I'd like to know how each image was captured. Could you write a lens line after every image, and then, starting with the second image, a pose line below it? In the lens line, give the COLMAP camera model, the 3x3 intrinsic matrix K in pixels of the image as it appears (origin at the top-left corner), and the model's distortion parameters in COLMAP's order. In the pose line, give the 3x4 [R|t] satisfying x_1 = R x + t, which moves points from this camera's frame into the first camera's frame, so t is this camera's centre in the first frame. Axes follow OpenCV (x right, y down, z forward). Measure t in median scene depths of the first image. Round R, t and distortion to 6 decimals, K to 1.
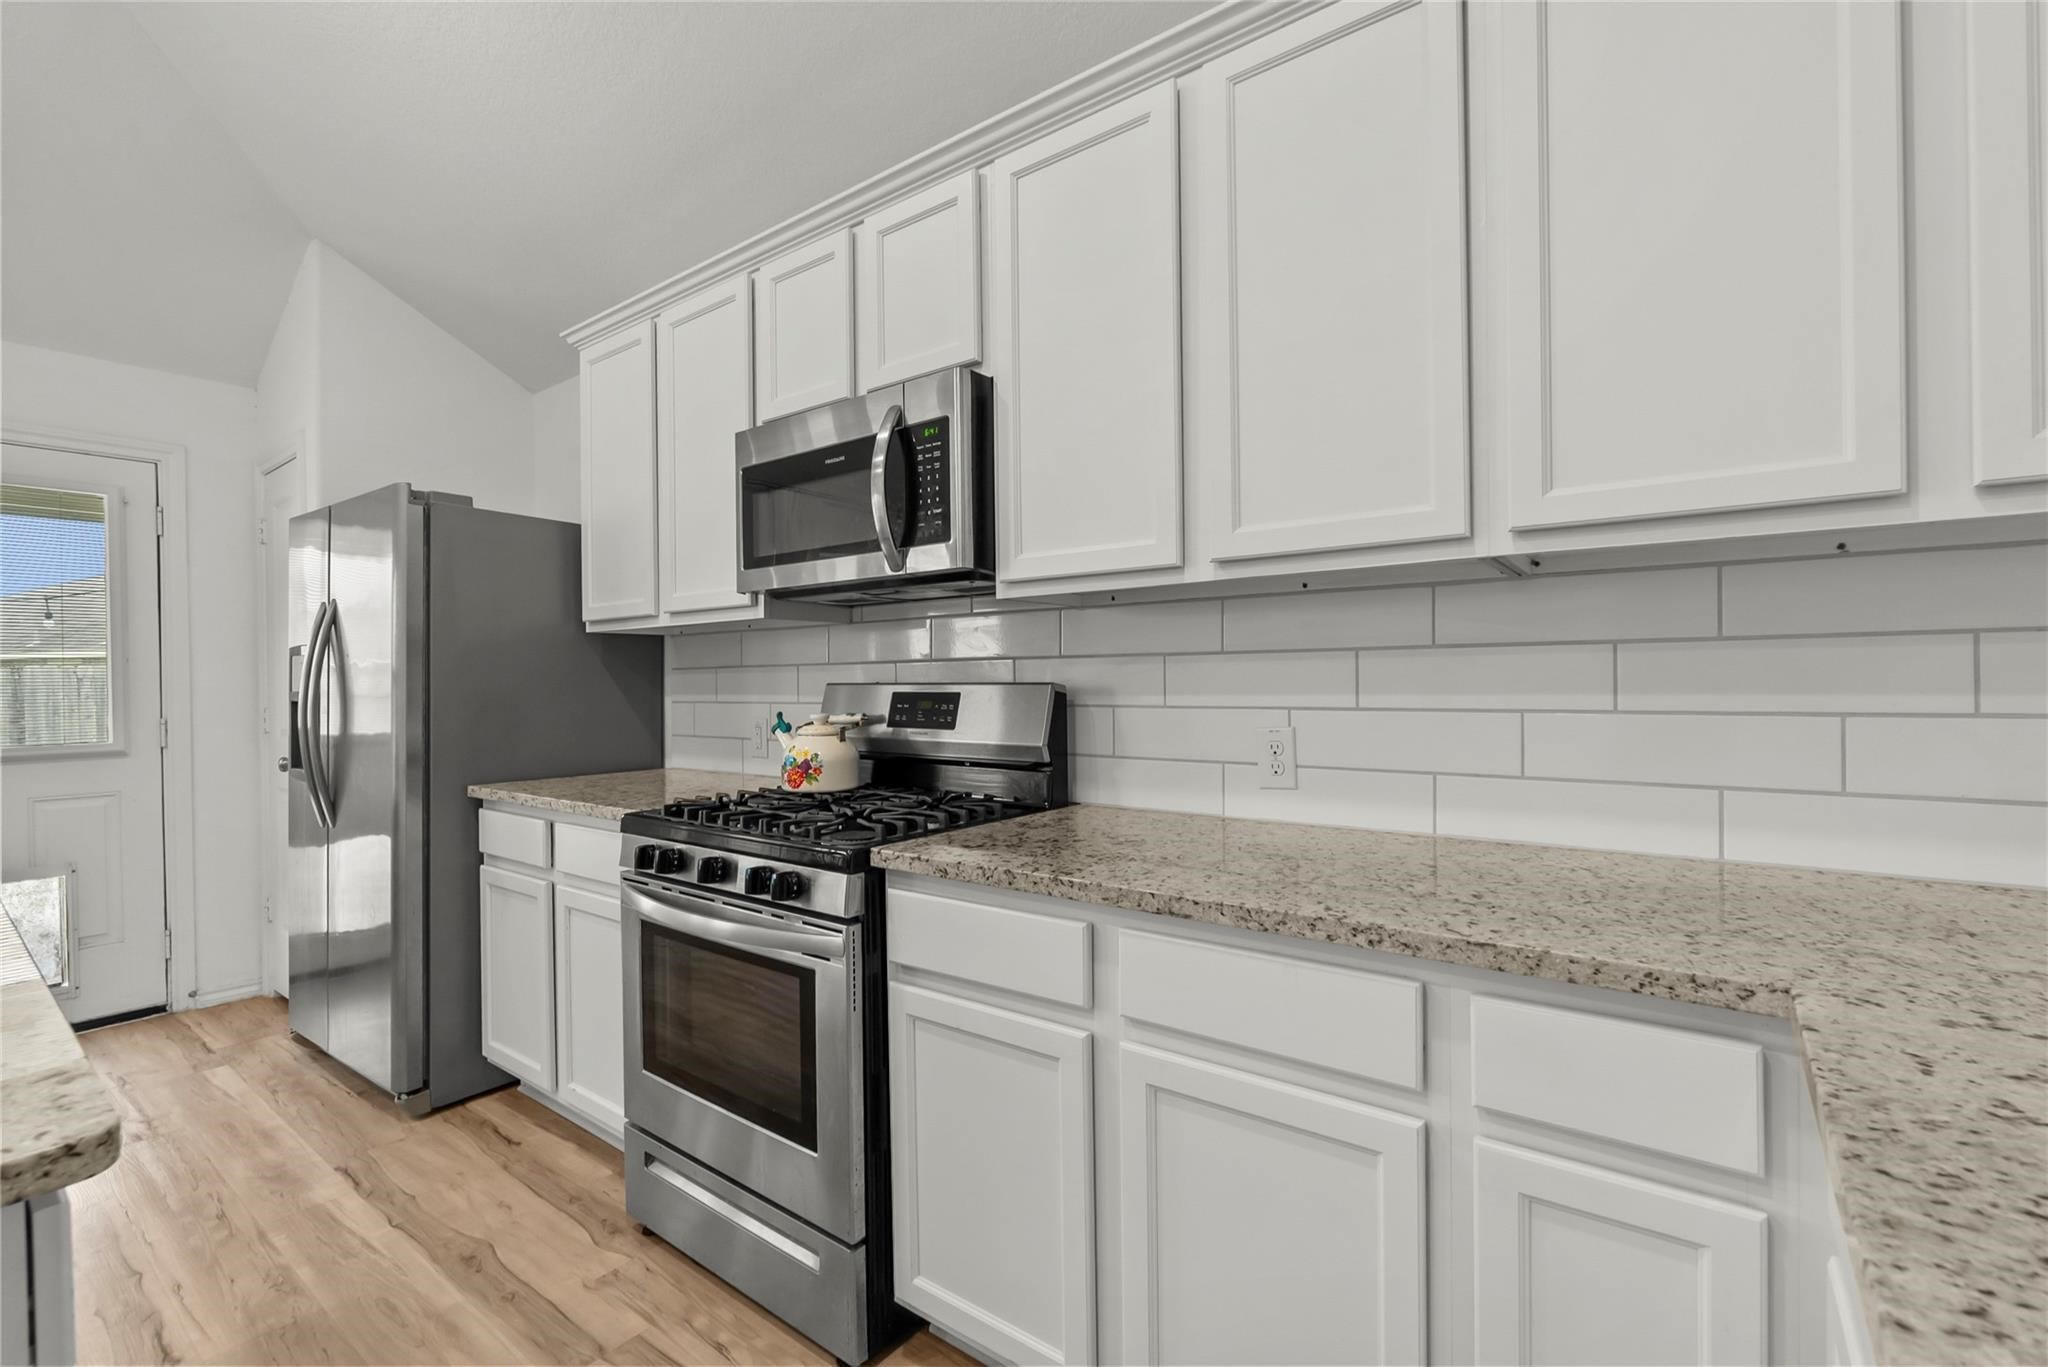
lens RADIAL K [[895.5, 0, 1030.3], [0, 895.5, 685.2], [0, 0, 1]] dist [-0.007527, 0.000739]
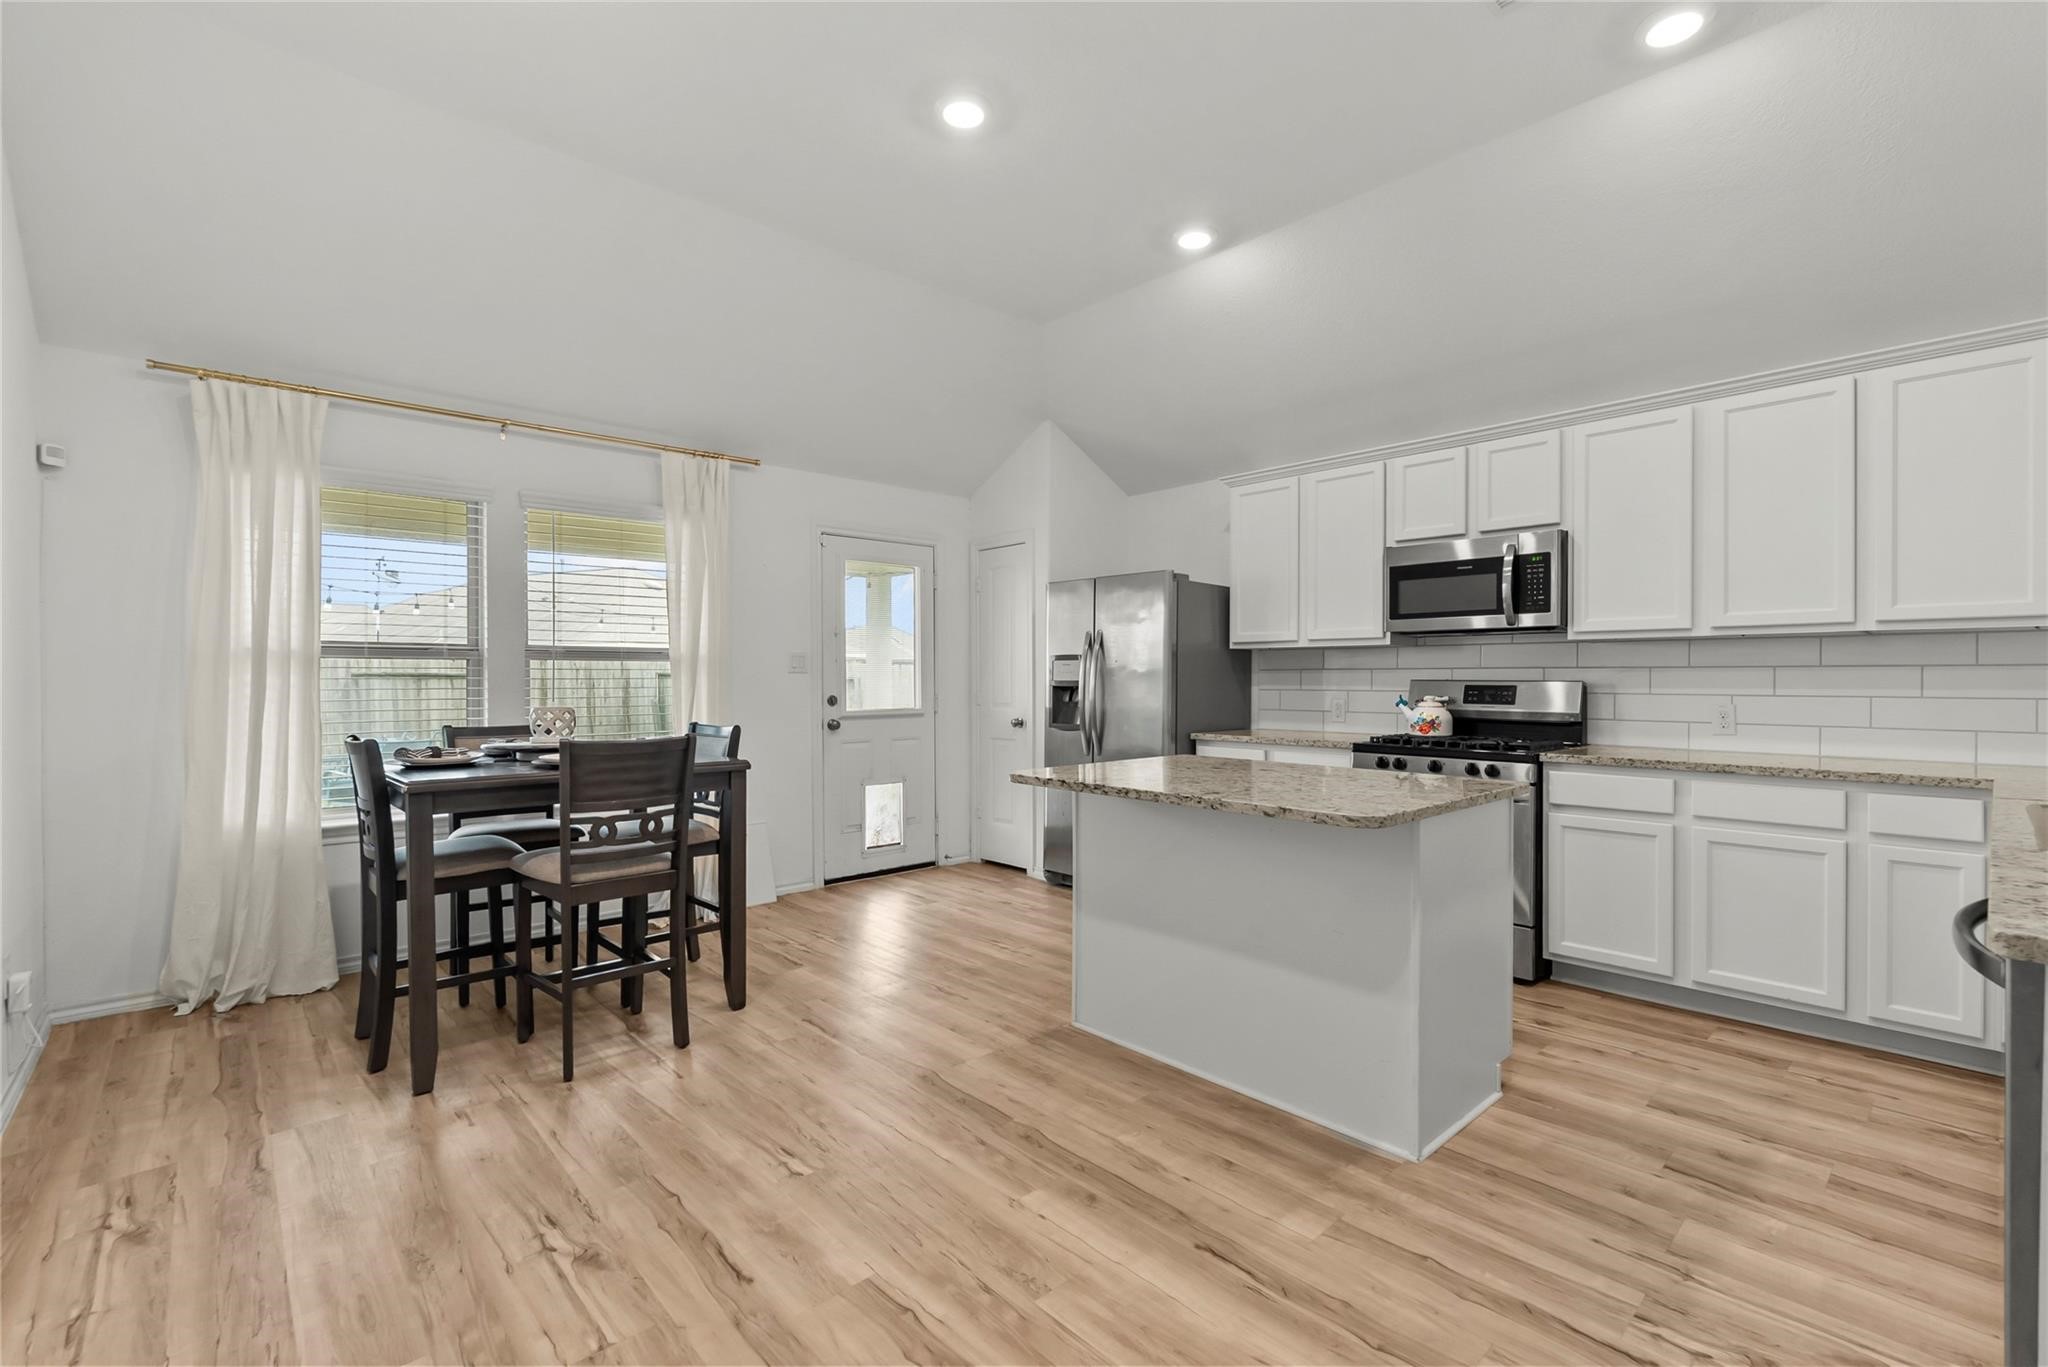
lens RADIAL K [[895.5, 0, 1030.3], [0, 895.5, 685.2], [0, 0, 1]] dist [-0.007527, 0.000739]
pose [[0.984003, 0.013000, -0.177678, -0.762901], [-0.012325, 0.999912, 0.004901, 0.010962], [0.177726, -0.002633, 0.984076, -1.057077]]
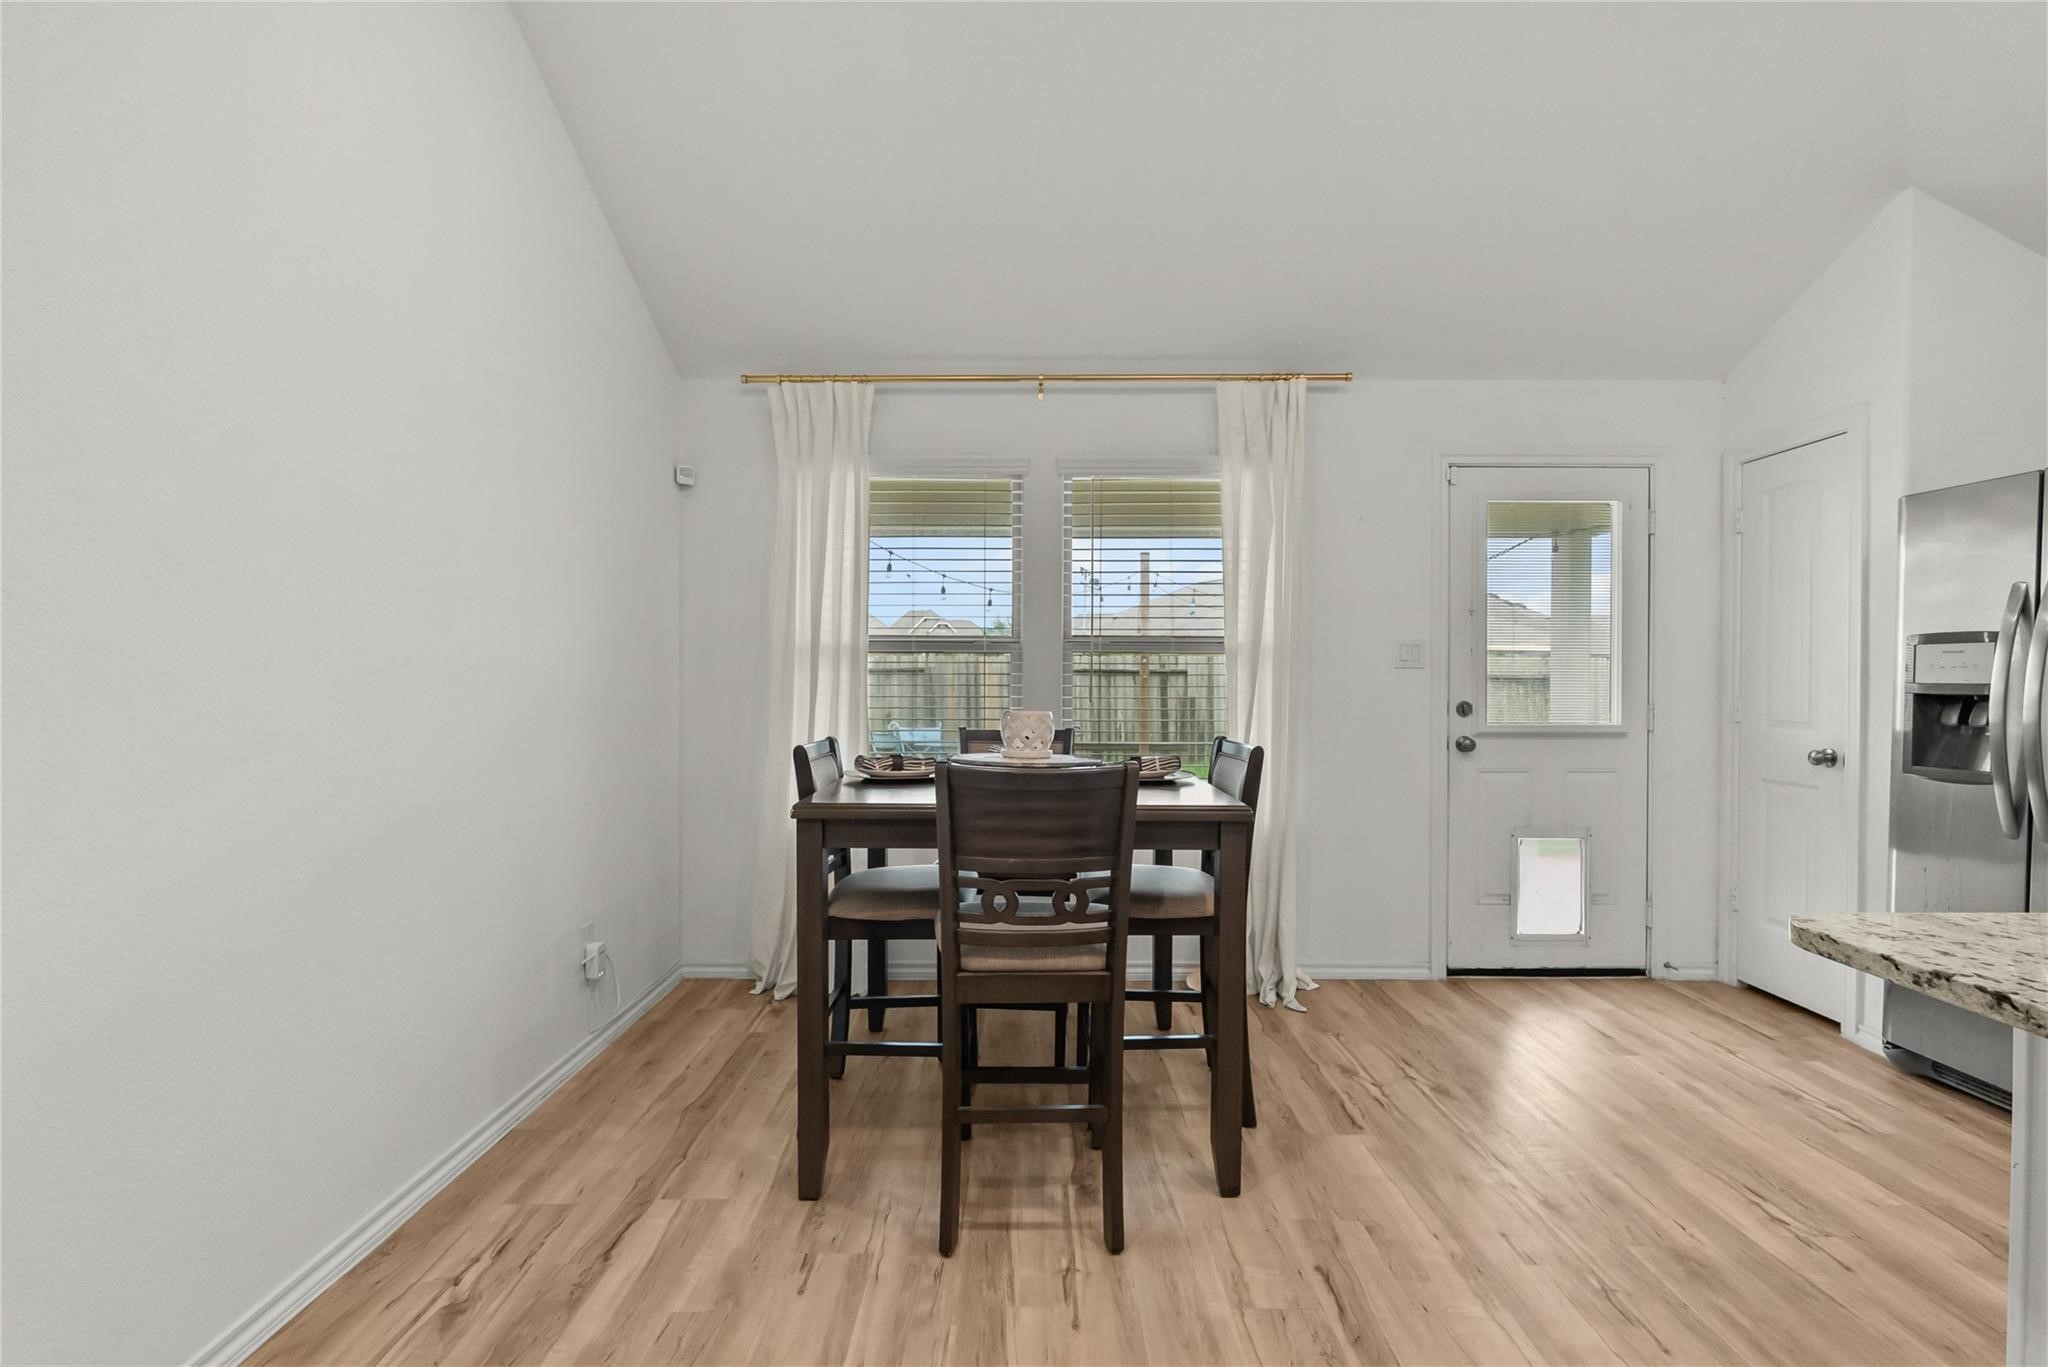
lens RADIAL K [[895.5, 0, 1030.3], [0, 895.5, 685.2], [0, 0, 1]] dist [-0.007527, 0.000739]
pose [[0.603534, 0.024102, -0.796973, -0.889850], [-0.015098, 0.999709, 0.018800, 0.008369], [0.797194, 0.000686, 0.603723, -0.391580]]
